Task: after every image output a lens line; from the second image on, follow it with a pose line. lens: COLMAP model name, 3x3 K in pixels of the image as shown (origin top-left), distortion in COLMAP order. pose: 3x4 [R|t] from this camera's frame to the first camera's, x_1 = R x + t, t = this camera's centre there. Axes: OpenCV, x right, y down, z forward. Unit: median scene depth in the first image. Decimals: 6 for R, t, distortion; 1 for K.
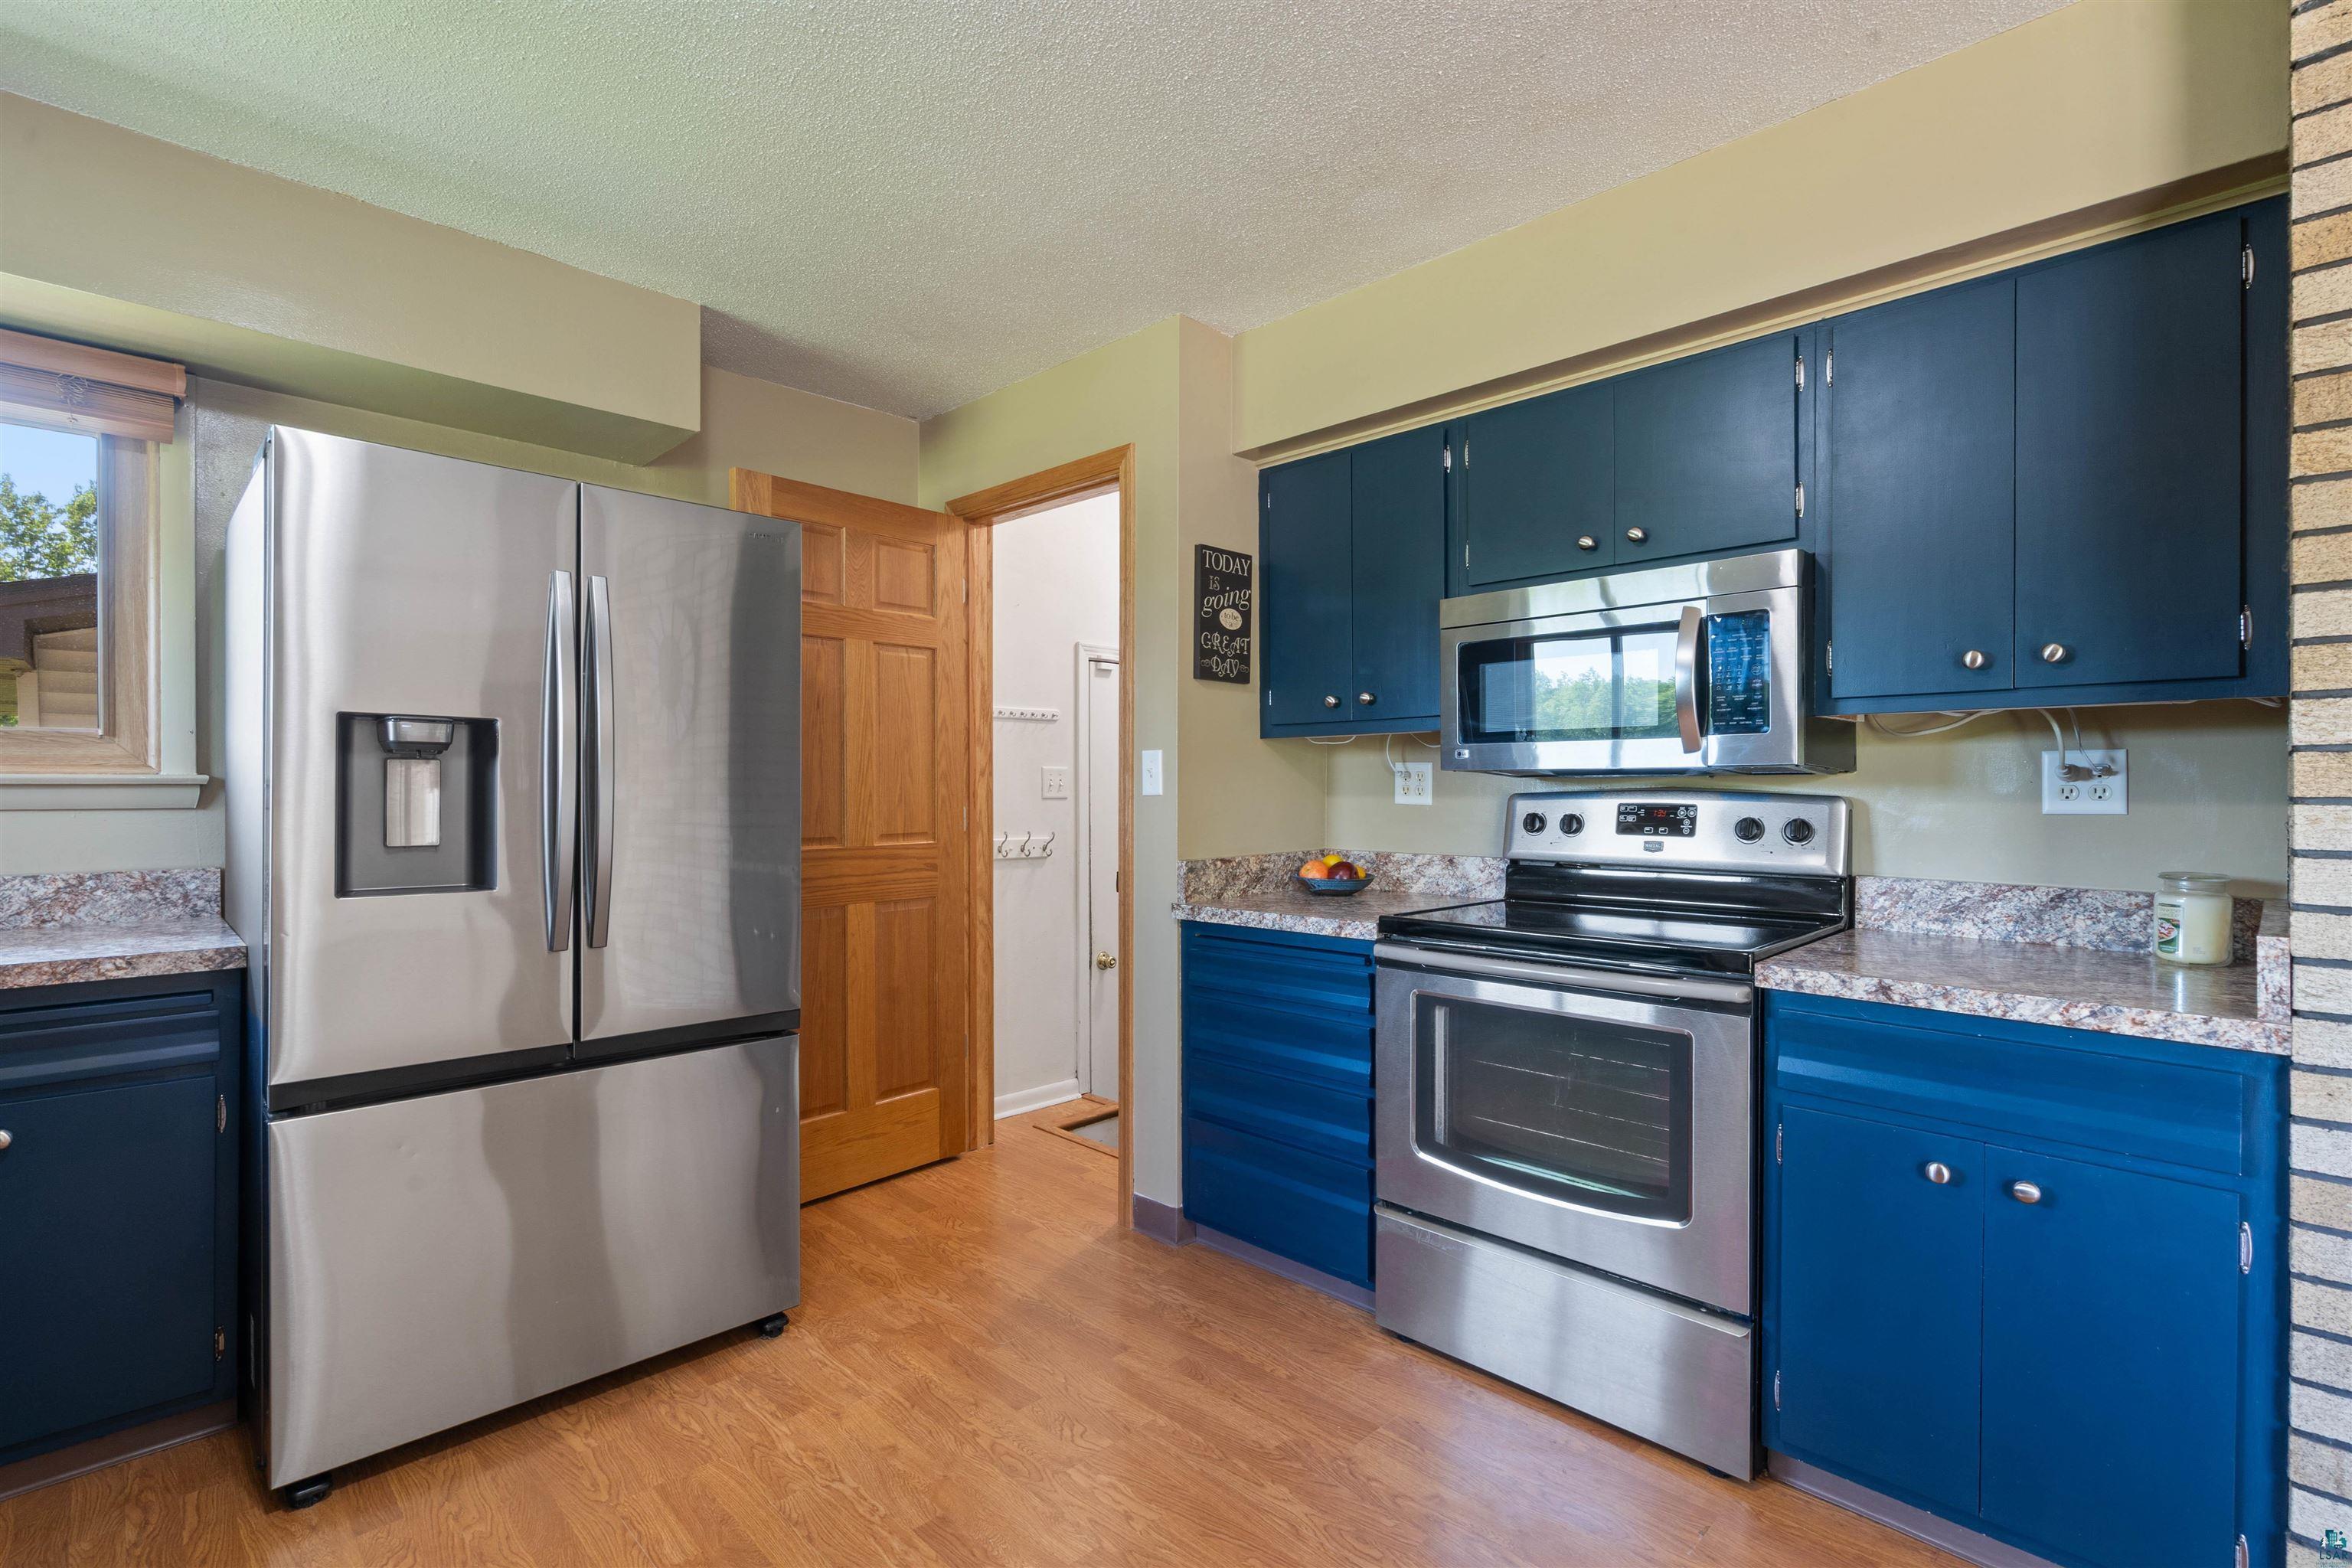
lens RADIAL K [[1081.4, 0, 1167.7], [0, 1081.4, 793.2], [0, 0, 1]] dist [-0.004687, 0.001303]
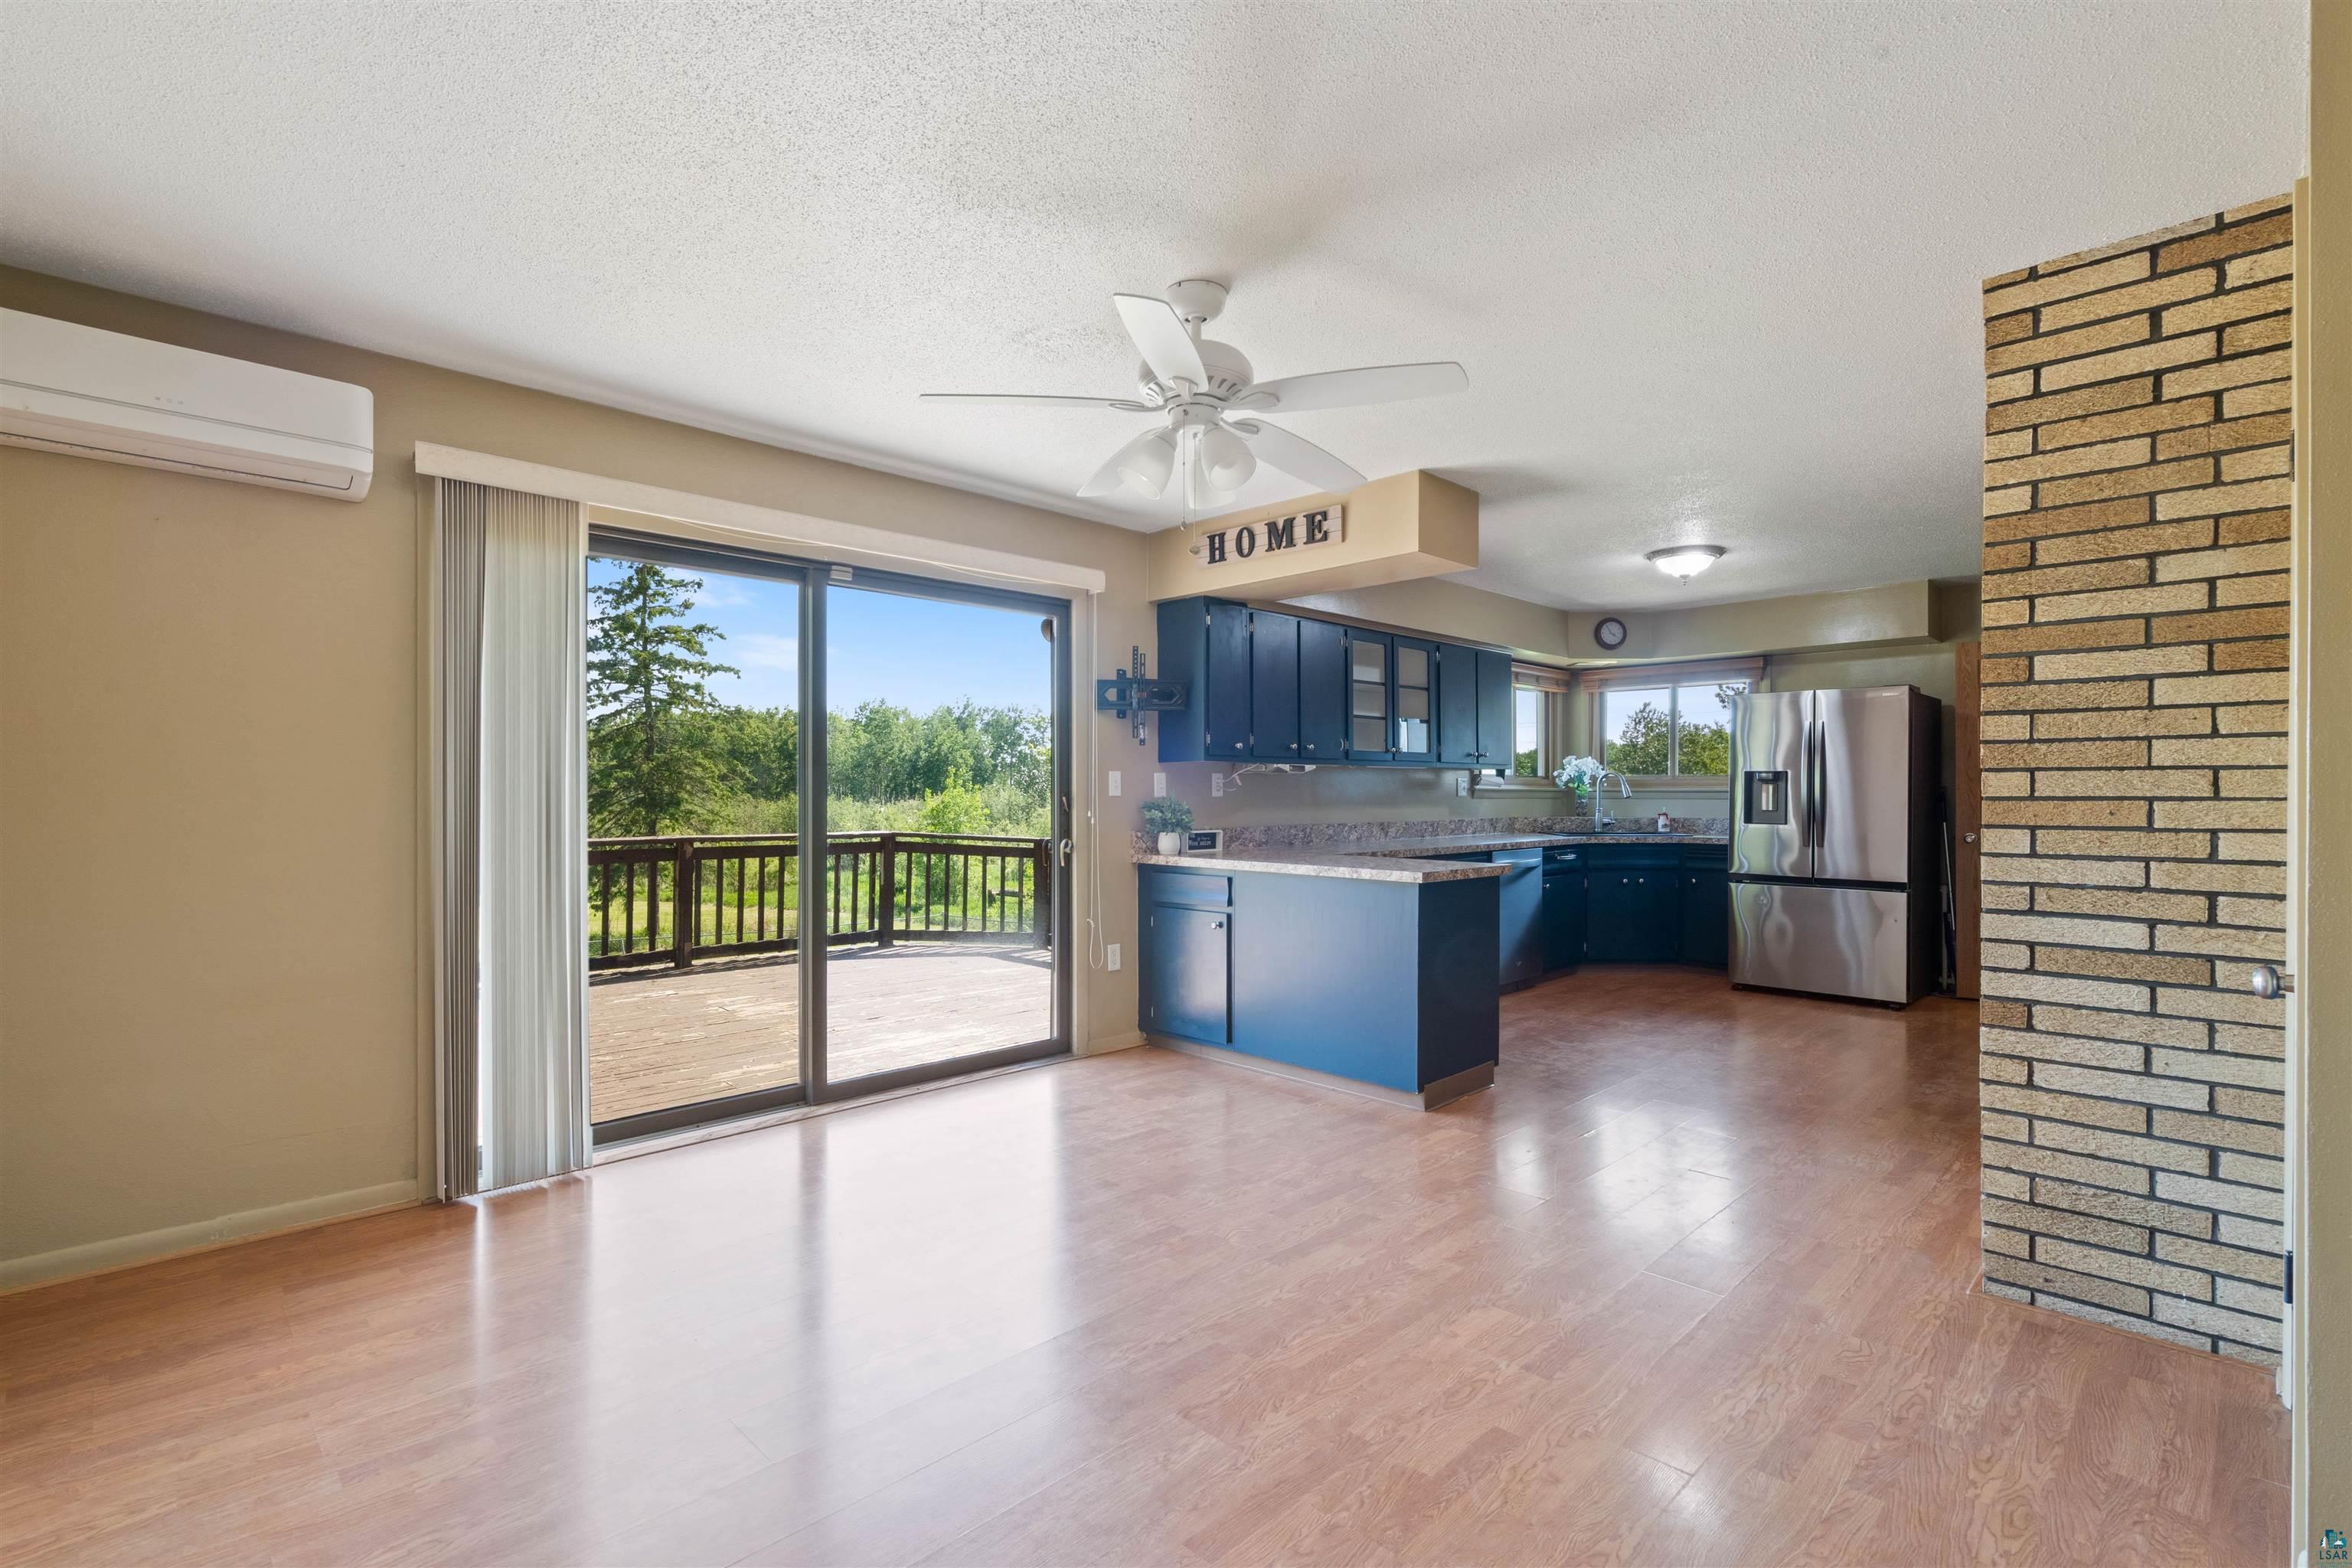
lens RADIAL K [[1081.4, 0, 1160.3], [0, 1081.4, 797.6], [0, 0, 1]] dist [-0.004687, 0.001303]
pose [[0.004423, 0.005952, -0.999973, 2.103495], [-0.006714, 0.999960, 0.005923, 0.002616], [0.999968, 0.006688, 0.004463, -0.714057]]
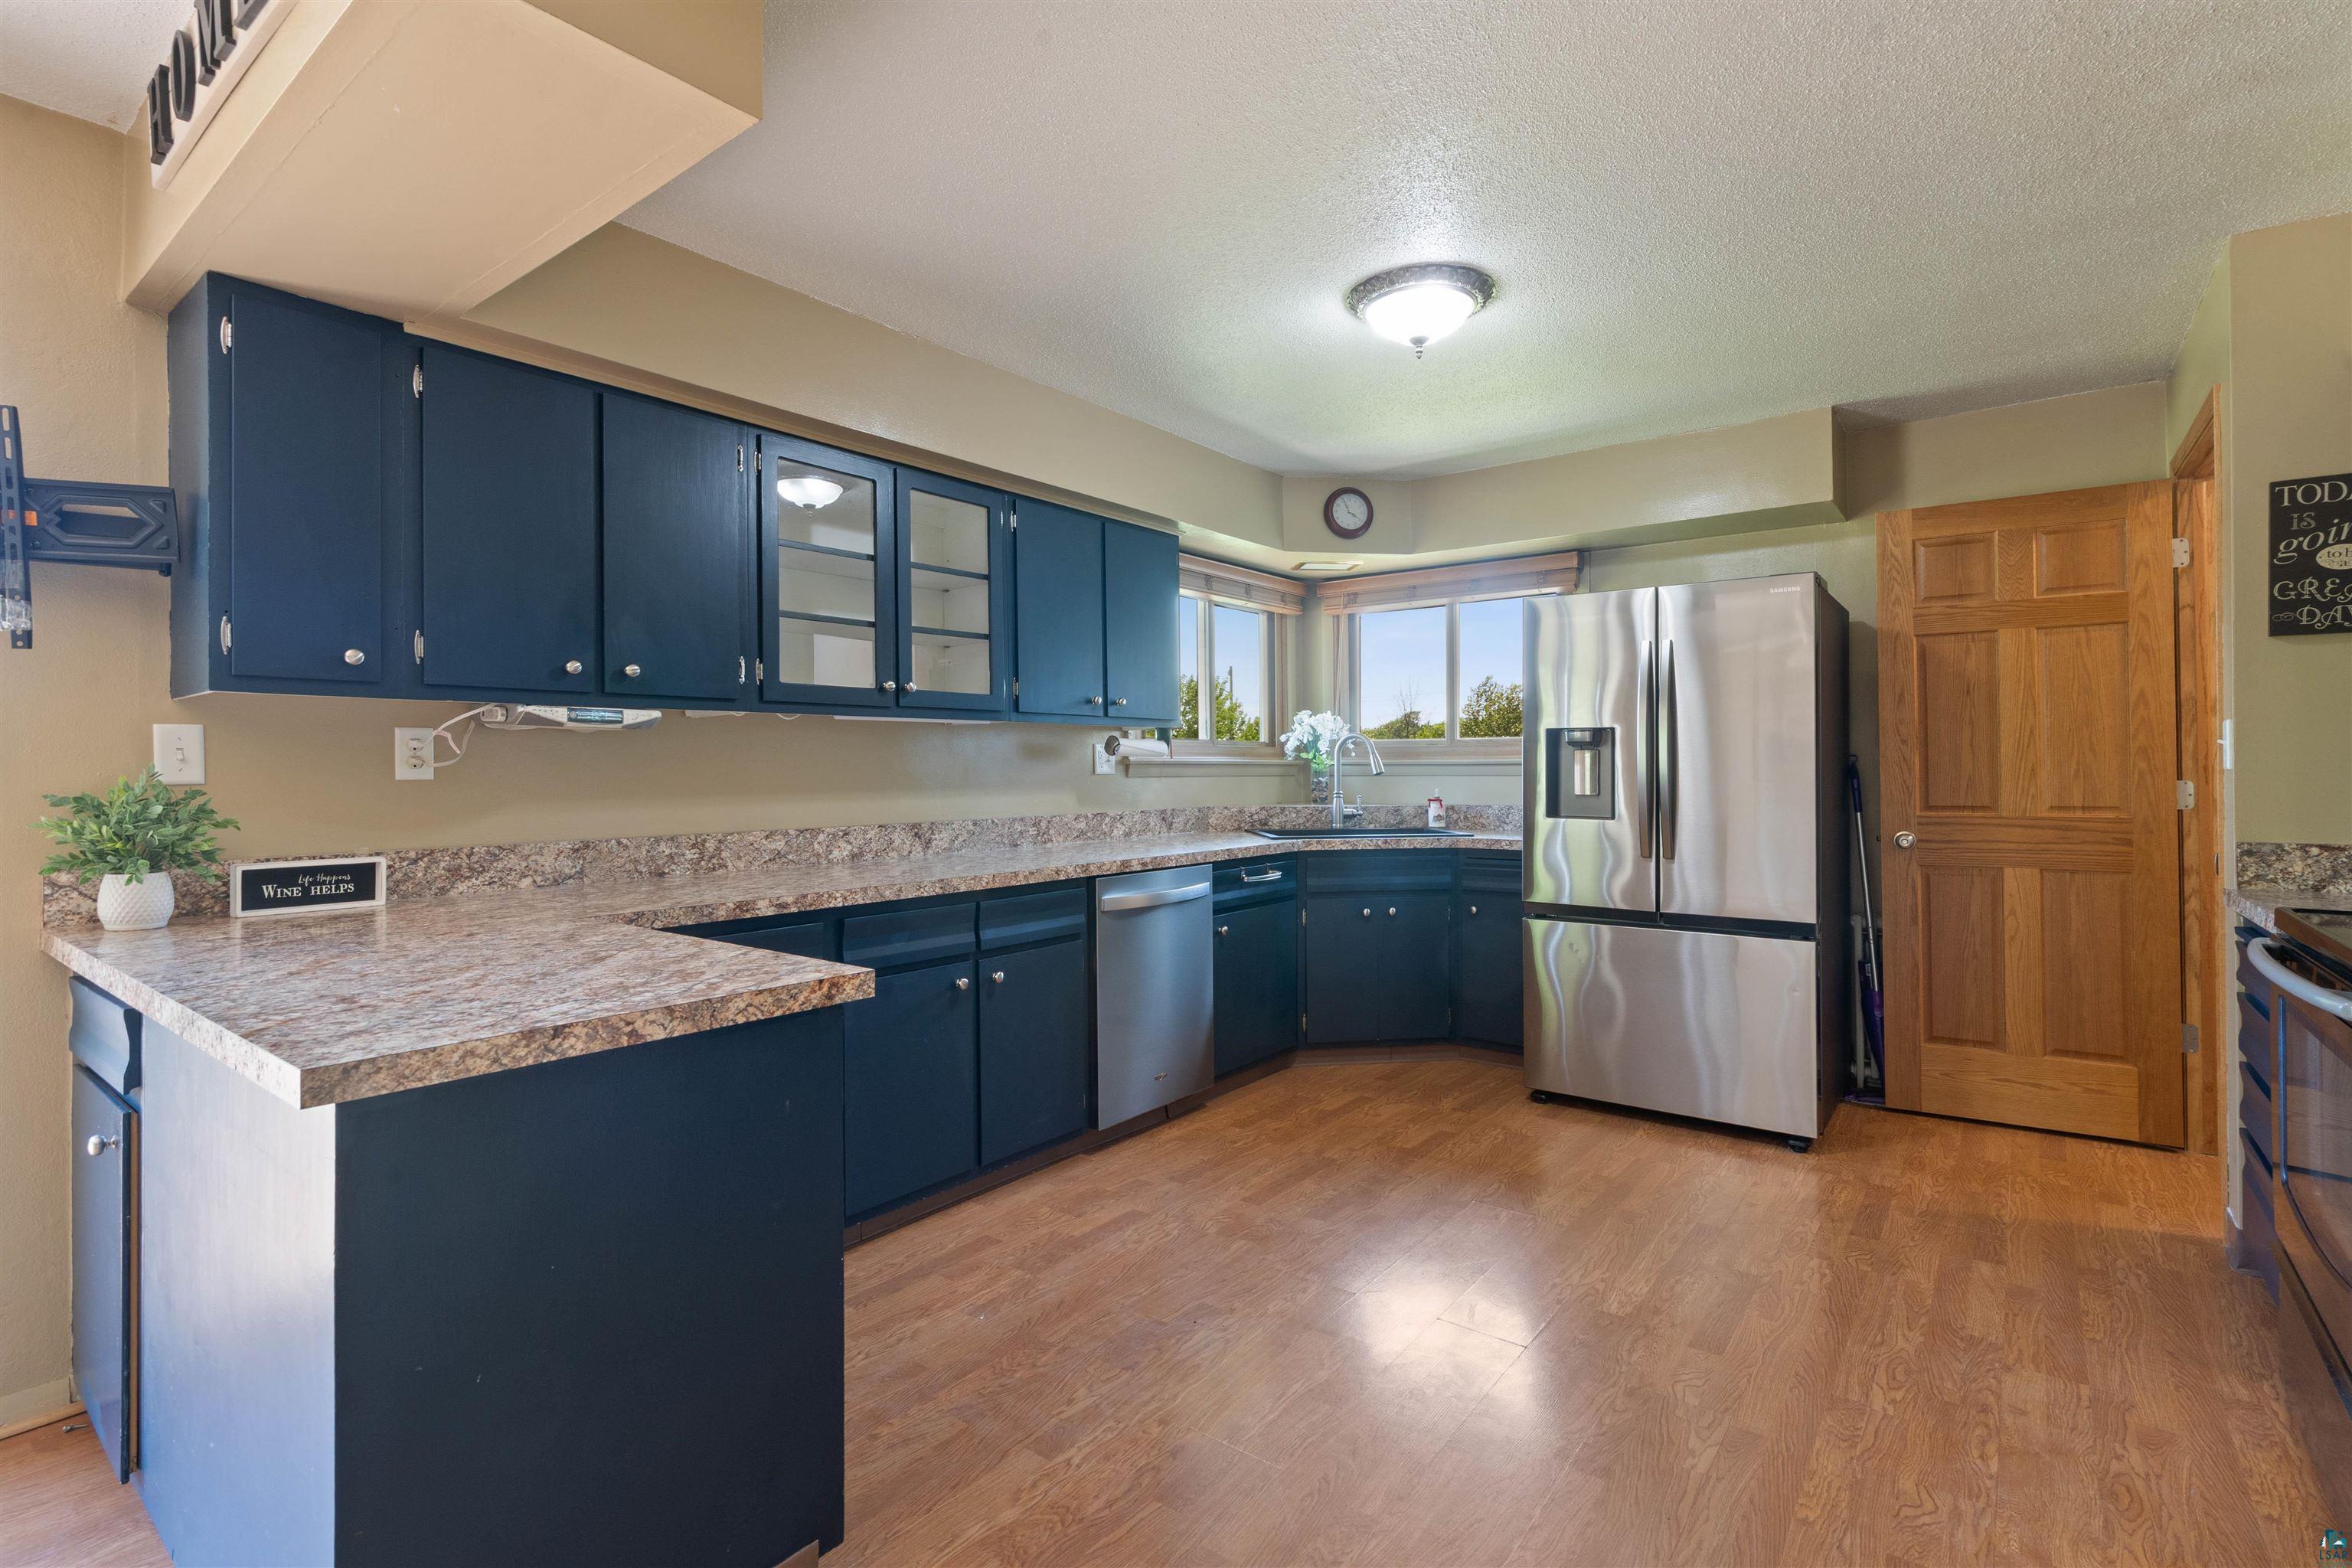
lens RADIAL K [[1081.4, 0, 1186.0], [0, 1081.4, 764.8], [0, 0, 1]] dist [-0.004687, 0.001303]
pose [[0.144355, -0.004147, -0.989517, 0.903848], [-0.000543, 0.999991, -0.004270, 0.003076], [0.989526, 0.001154, 0.144351, 0.004443]]
